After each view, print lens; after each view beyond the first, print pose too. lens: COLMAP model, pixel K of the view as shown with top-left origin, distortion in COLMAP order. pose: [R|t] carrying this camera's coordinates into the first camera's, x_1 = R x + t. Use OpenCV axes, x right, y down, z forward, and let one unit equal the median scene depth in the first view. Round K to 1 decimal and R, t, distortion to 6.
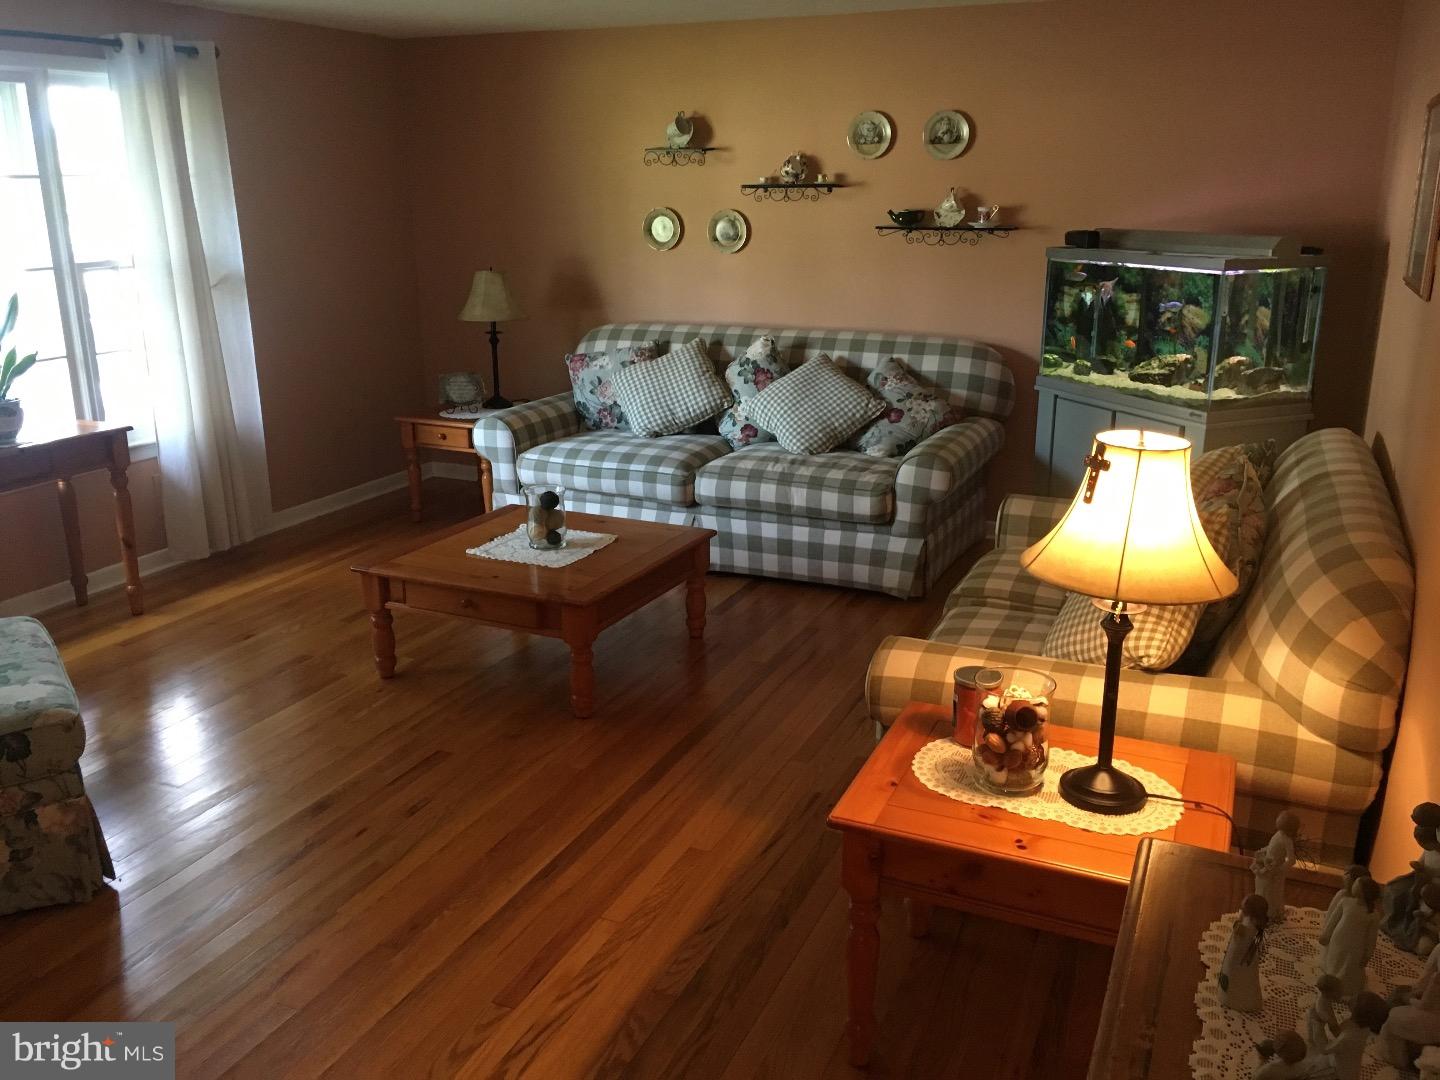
lens RADIAL K [[1239.0, 0, 720.0], [0, 1239.0, 540.0], [0, 0, 1]] dist [0.086382, -0.110812]
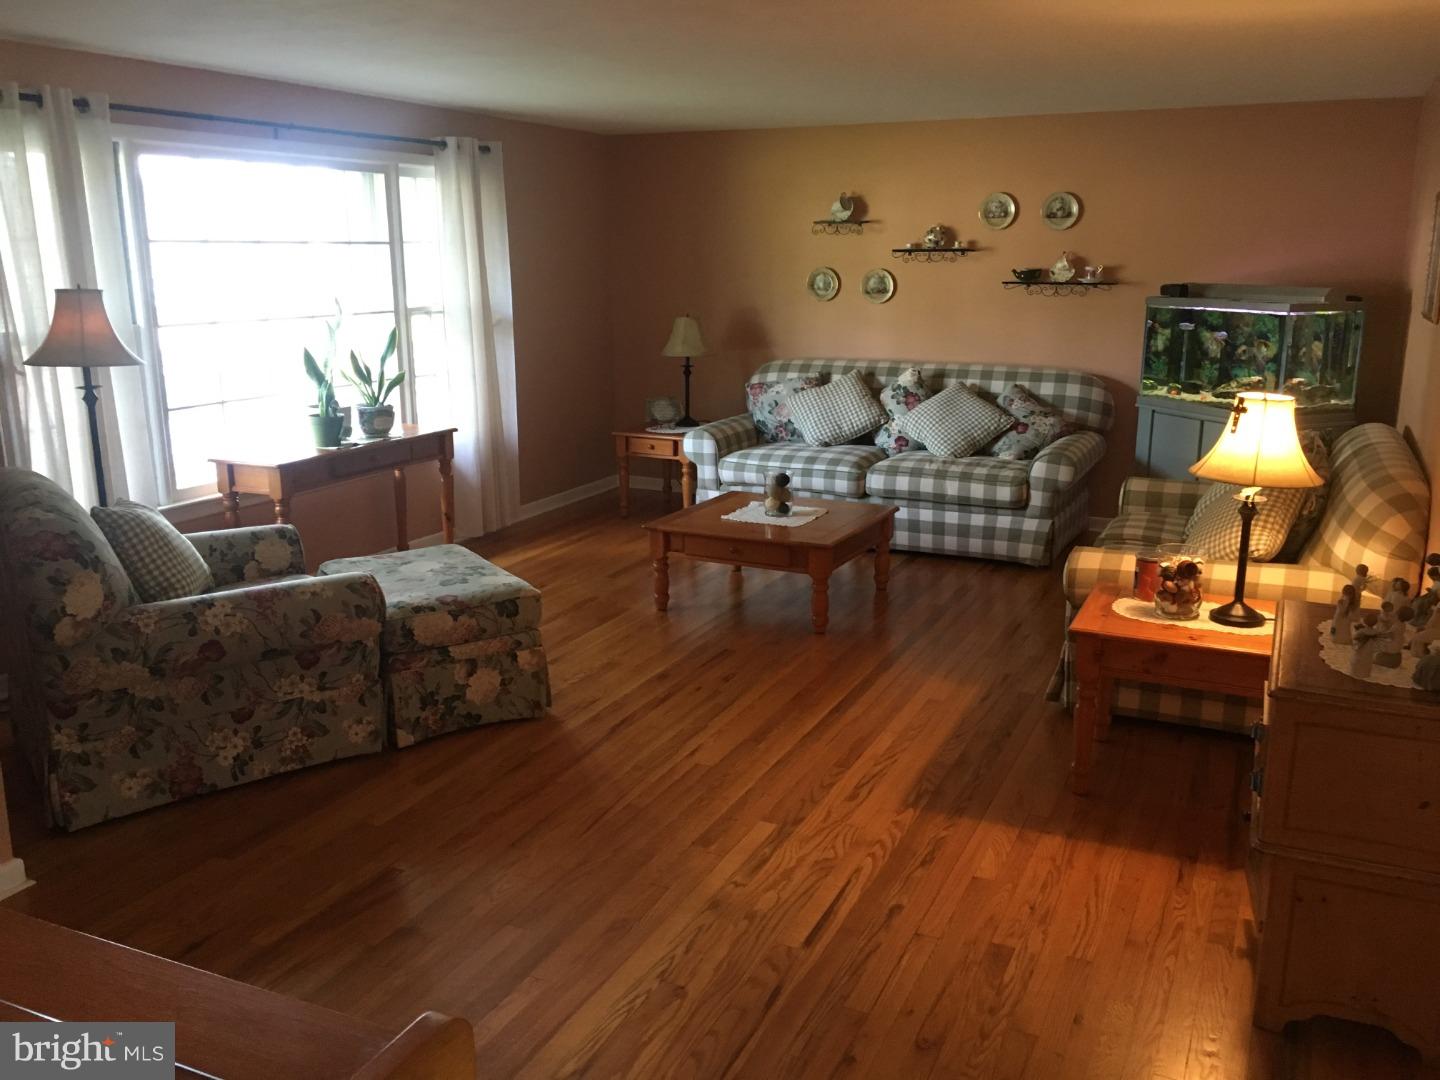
lens RADIAL K [[1239.0, 0, 720.0], [0, 1239.0, 540.0], [0, 0, 1]] dist [0.086382, -0.110812]
pose [[0.999786, 0.008128, -0.019032, -0.151352], [-0.009054, 0.998753, -0.049103, 0.084327], [0.018609, 0.049265, 0.998612, -0.289659]]
